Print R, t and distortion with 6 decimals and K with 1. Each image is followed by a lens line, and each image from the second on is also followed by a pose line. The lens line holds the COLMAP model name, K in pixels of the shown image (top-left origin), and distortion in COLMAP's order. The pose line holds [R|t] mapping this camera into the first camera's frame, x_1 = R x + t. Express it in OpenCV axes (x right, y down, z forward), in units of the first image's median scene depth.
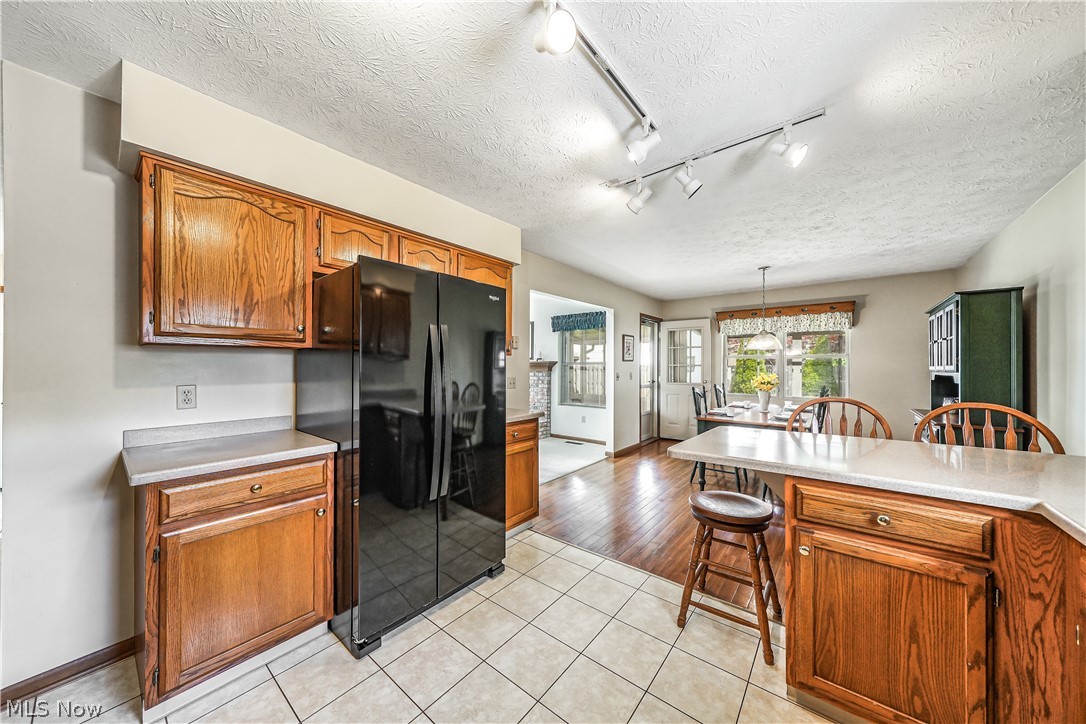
lens RADIAL K [[371.4, 0, 537.0], [0, 371.4, 365.1], [0, 0, 1]] dist [0.002045, -0.000478]
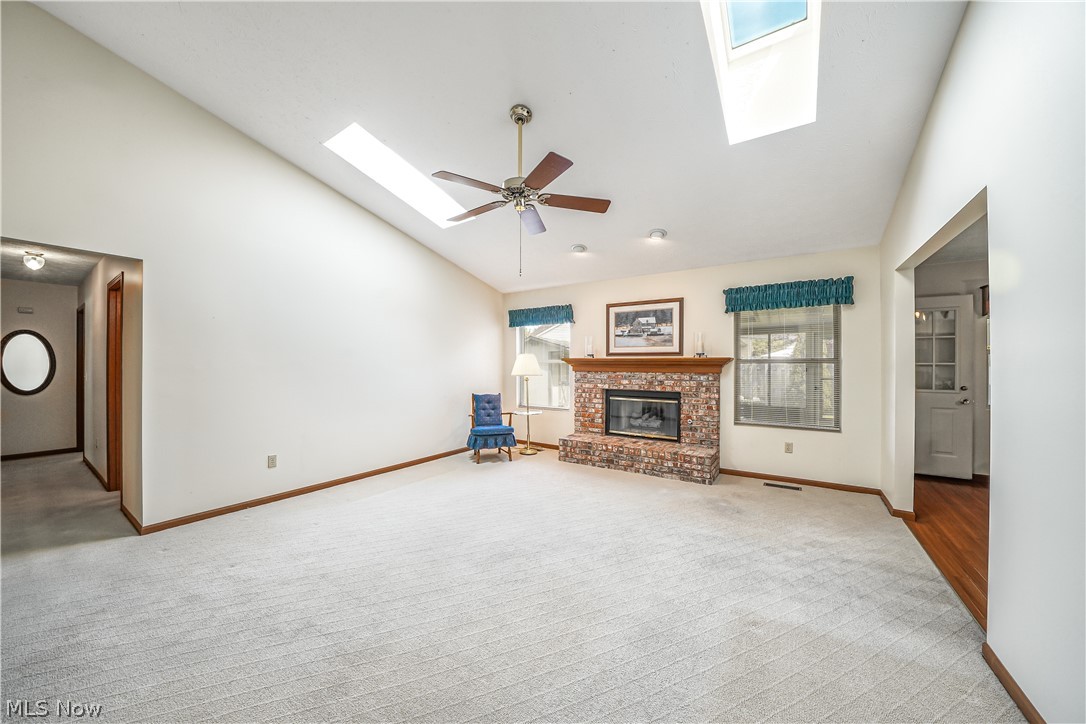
lens RADIAL K [[371.4, 0, 546.2], [0, 371.4, 364.3], [0, 0, 1]] dist [0.002045, -0.000478]
pose [[0.995326, -0.002016, 0.096547, -0.344036], [0.002352, 0.999992, -0.003374, 0.002660], [-0.096539, 0.003586, 0.995323, 0.390835]]
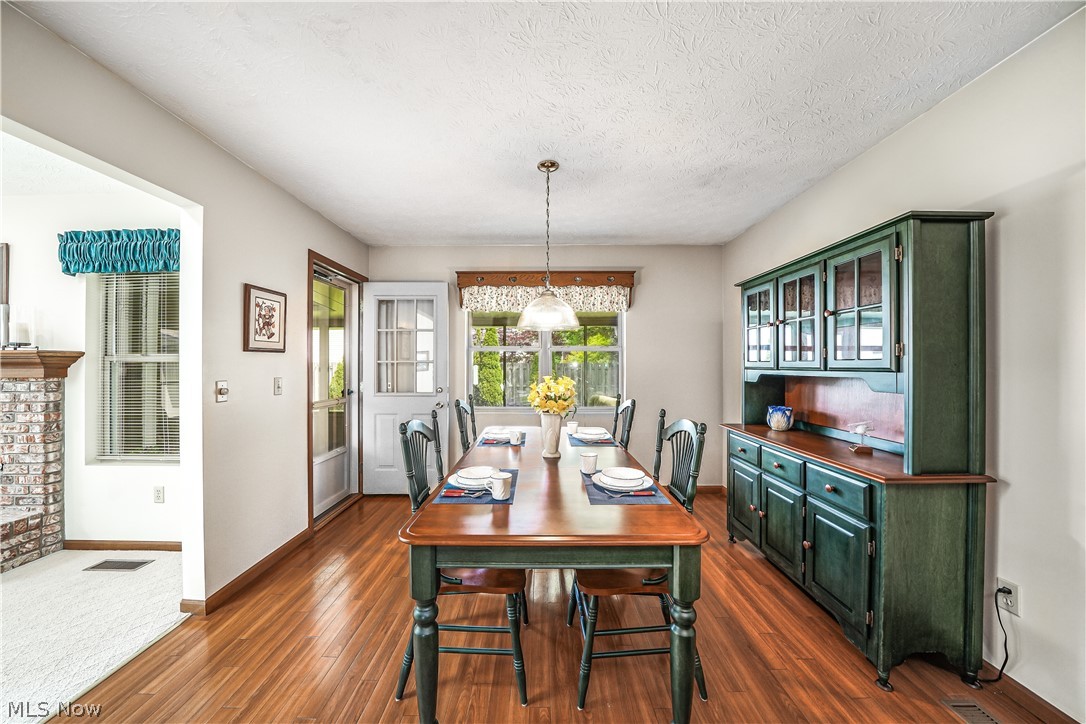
lens RADIAL K [[371.4, 0, 523.6], [0, 371.4, 364.9], [0, 0, 1]] dist [0.002045, -0.000478]
pose [[0.801882, -0.005325, 0.597459, 0.196512], [0.001814, 0.999977, 0.006478, 0.001982], [-0.597480, -0.004111, 0.801874, 0.425103]]
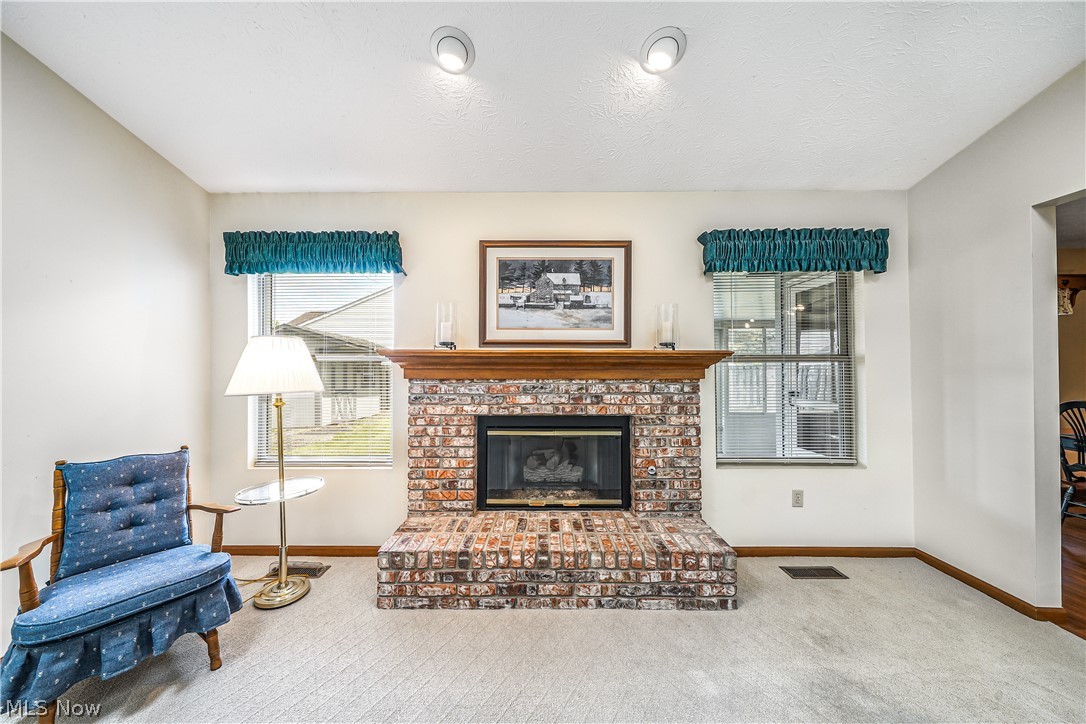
lens RADIAL K [[371.4, 0, 539.0], [0, 371.4, 360.7], [0, 0, 1]] dist [0.002045, -0.000478]
pose [[0.788197, 0.003378, 0.615414, -0.327517], [0.004972, 0.999917, -0.011856, 0.002275], [-0.615404, 0.012405, 0.788115, 0.832911]]
